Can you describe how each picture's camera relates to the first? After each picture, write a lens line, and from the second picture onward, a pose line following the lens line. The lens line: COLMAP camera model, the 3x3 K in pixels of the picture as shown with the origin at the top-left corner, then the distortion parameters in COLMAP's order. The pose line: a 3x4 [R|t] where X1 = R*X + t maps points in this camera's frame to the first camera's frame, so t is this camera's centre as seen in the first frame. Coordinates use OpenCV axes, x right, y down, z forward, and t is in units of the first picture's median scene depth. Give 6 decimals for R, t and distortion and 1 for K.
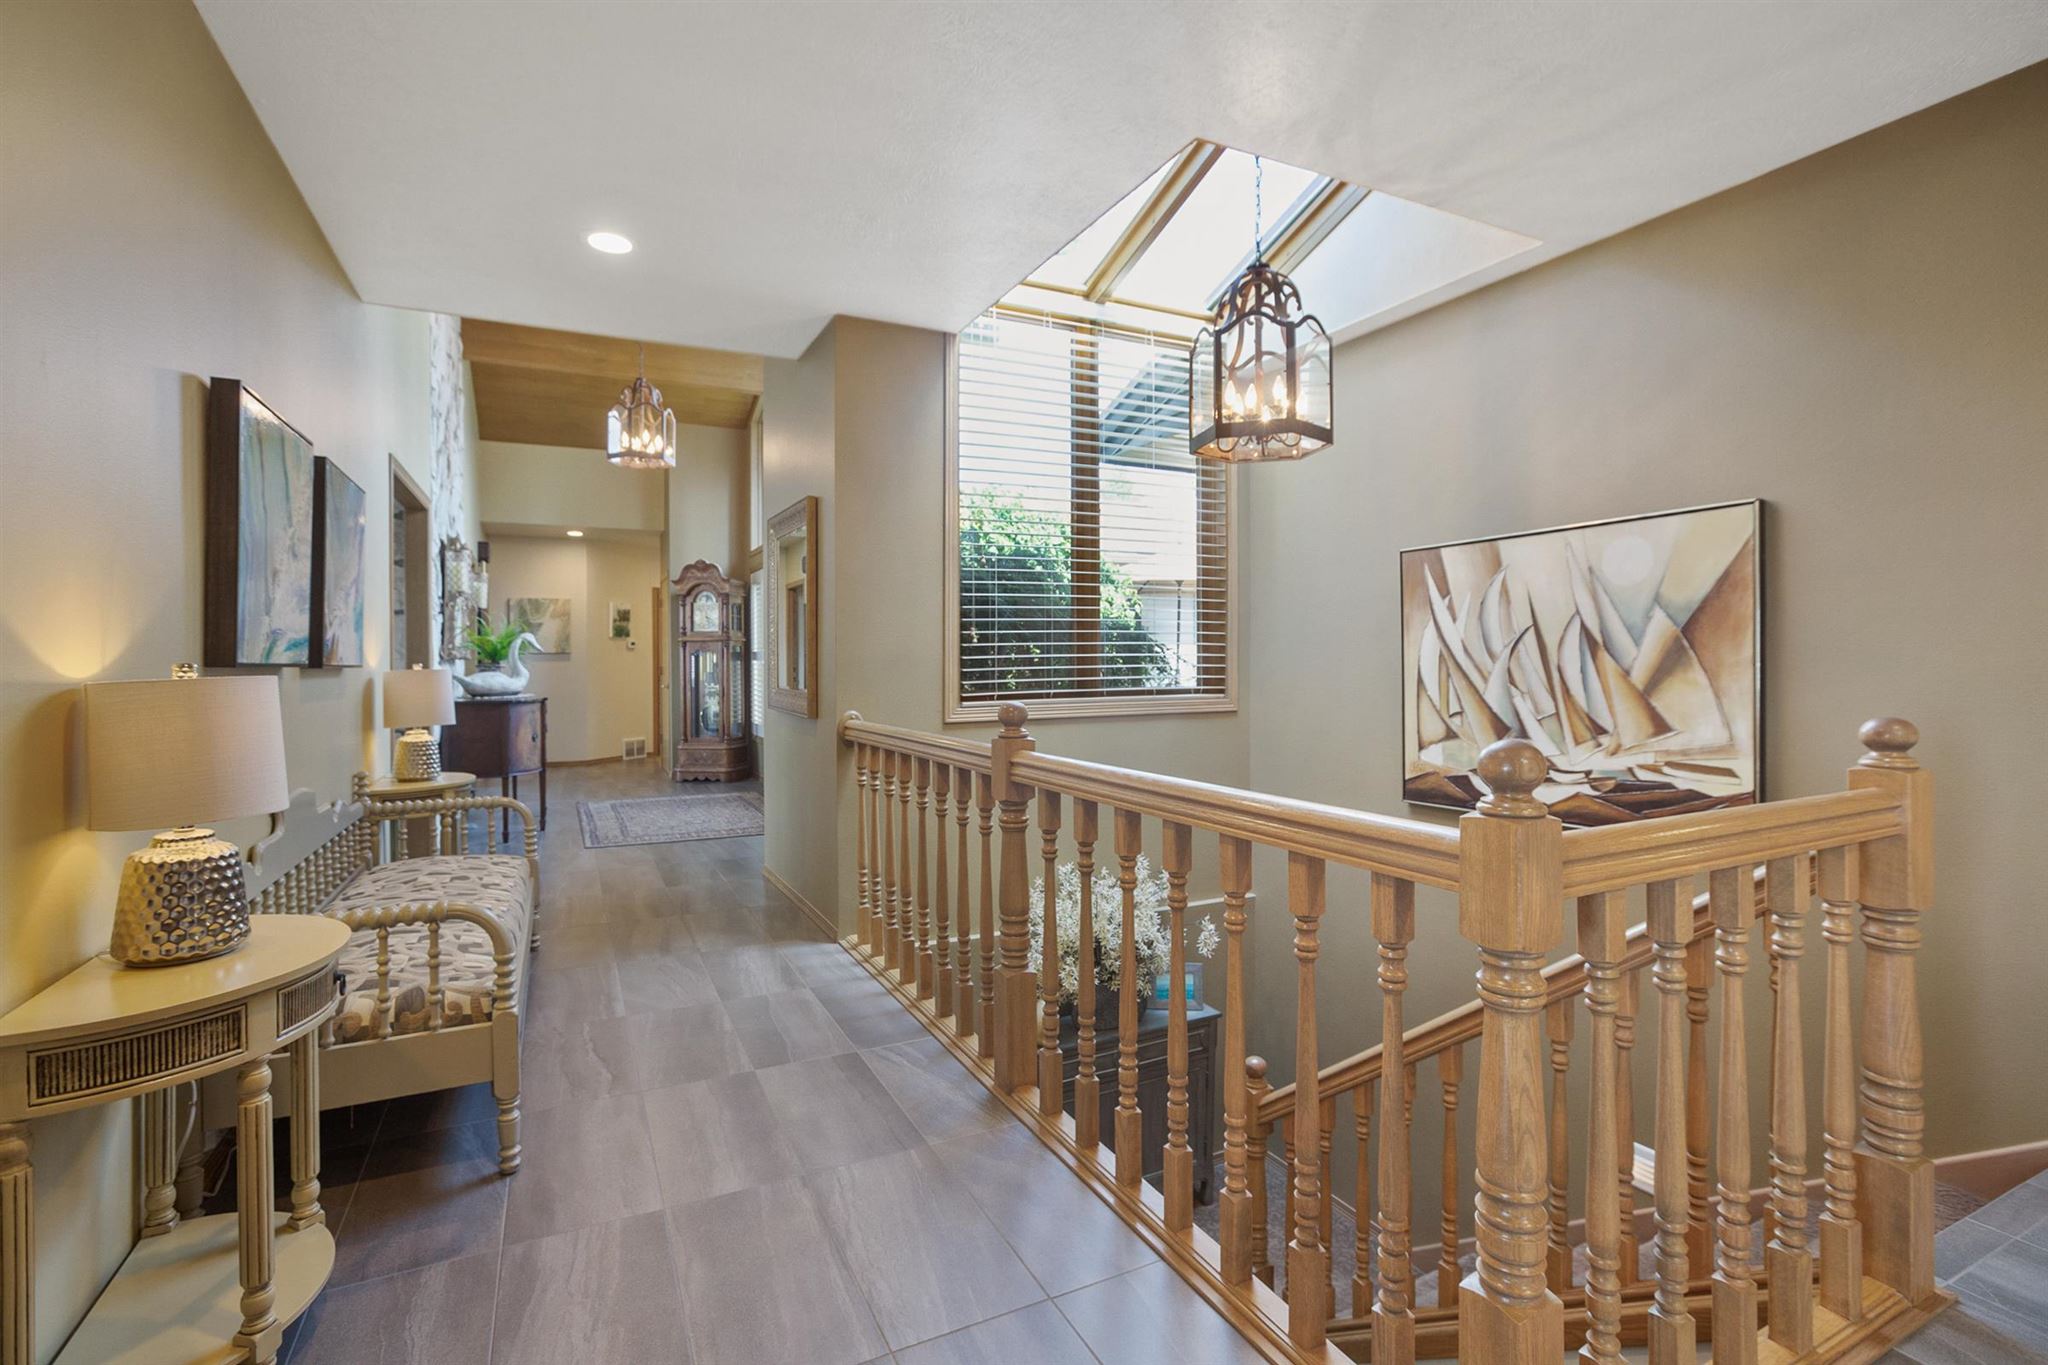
lens RADIAL K [[941.6, 0, 1053.3], [0, 941.6, 654.6], [0, 0, 1]] dist [-0.006495, 0.003219]
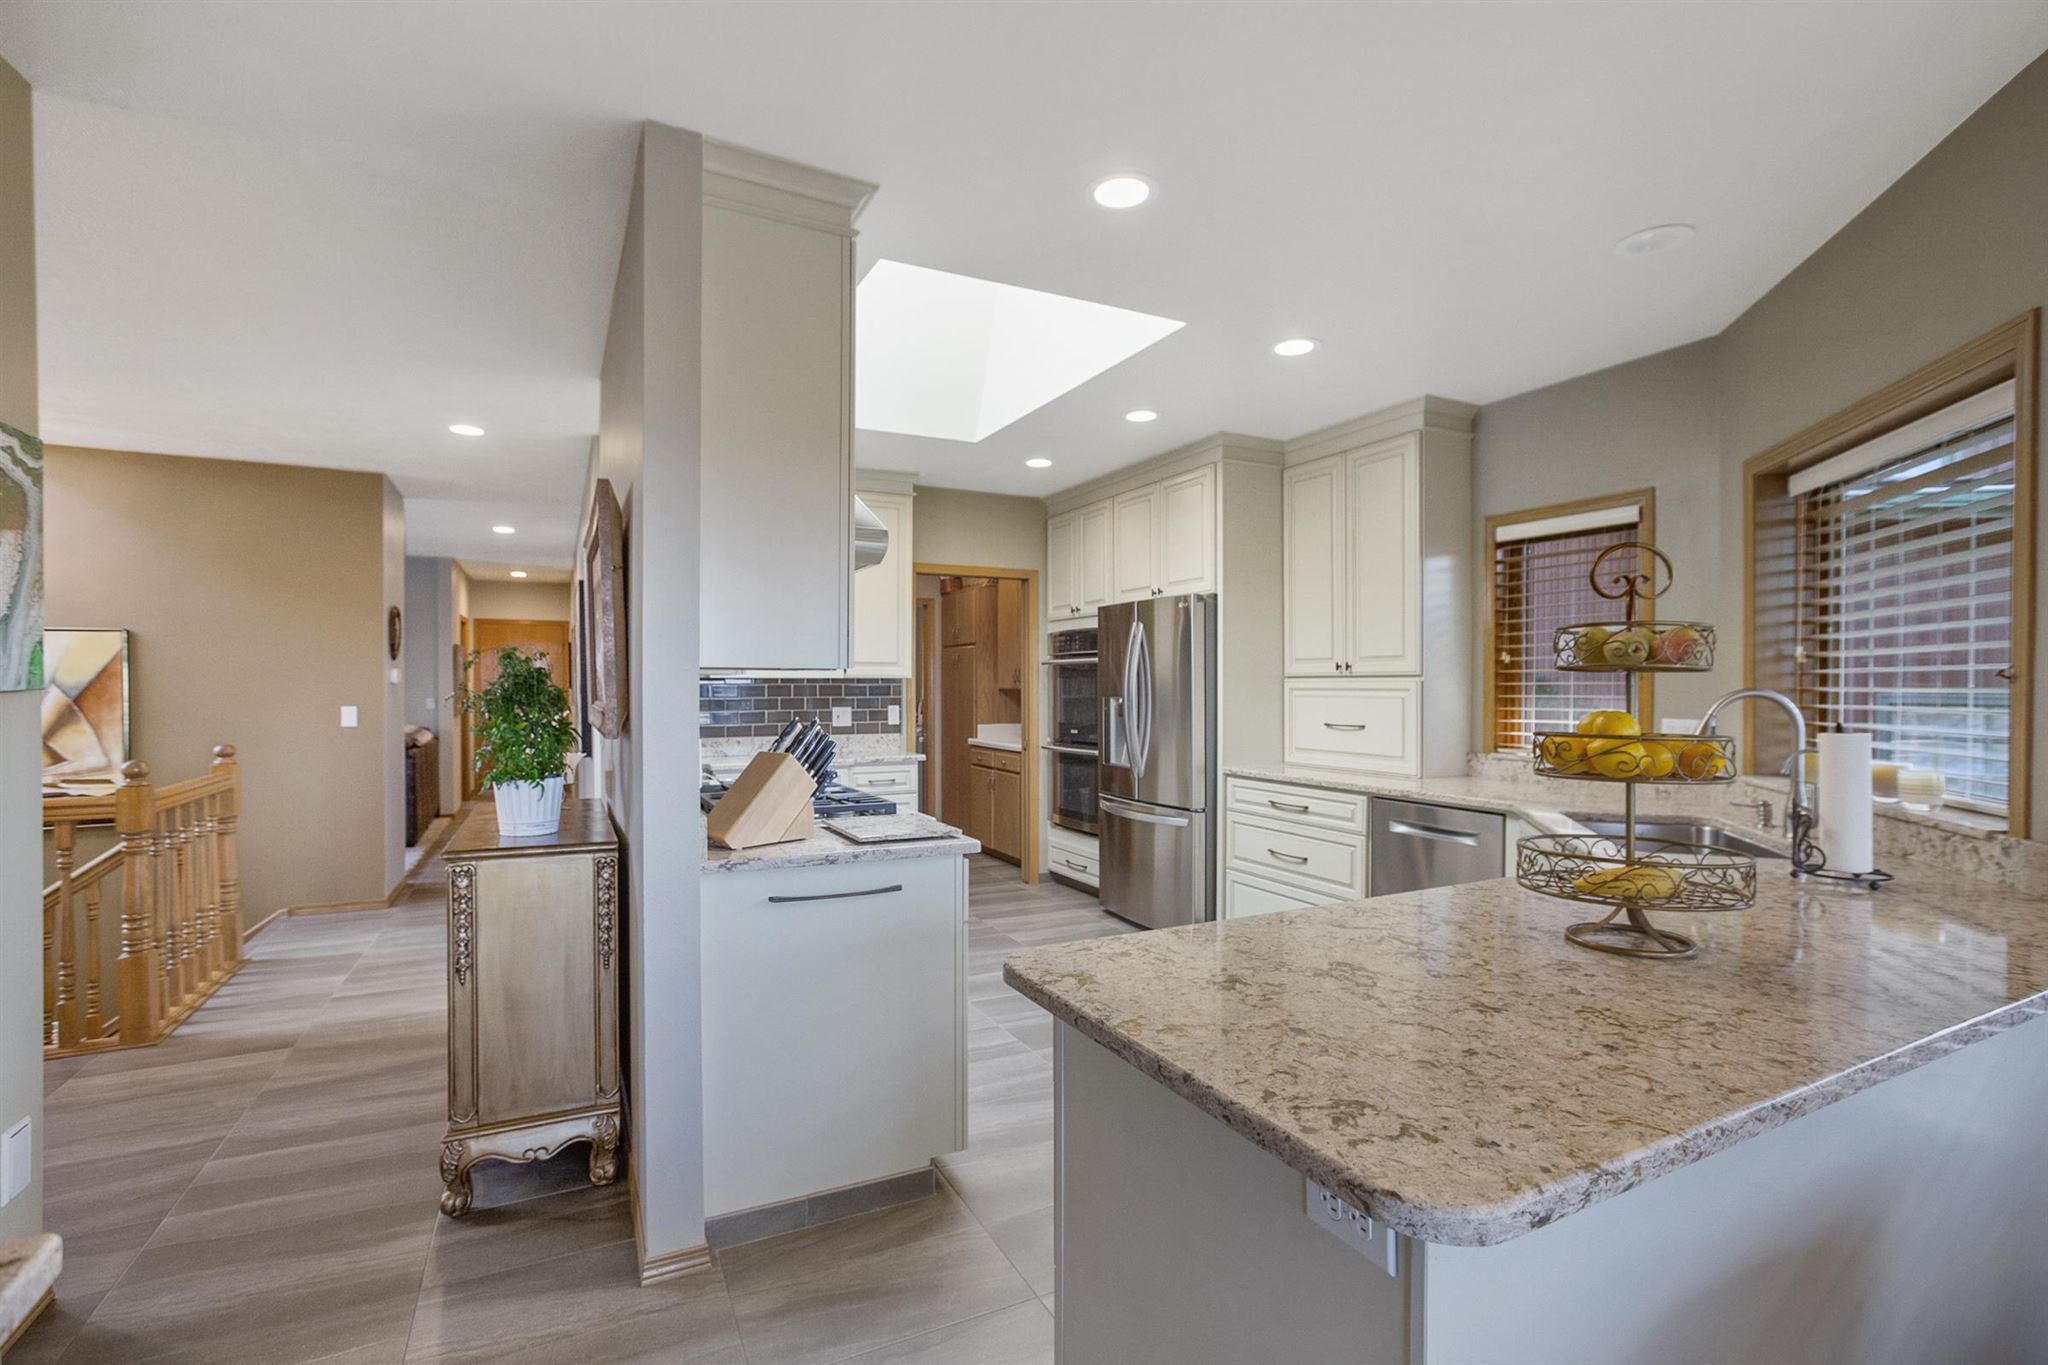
lens RADIAL K [[941.6, 0, 1044.4], [0, 941.6, 691.0], [0, 0, 1]] dist [-0.006495, 0.003219]
pose [[0.006224, 0.006714, 0.999958, -1.030509], [-0.011164, 0.999916, -0.006644, -0.052912], [-0.999918, -0.011122, 0.006298, -0.770846]]
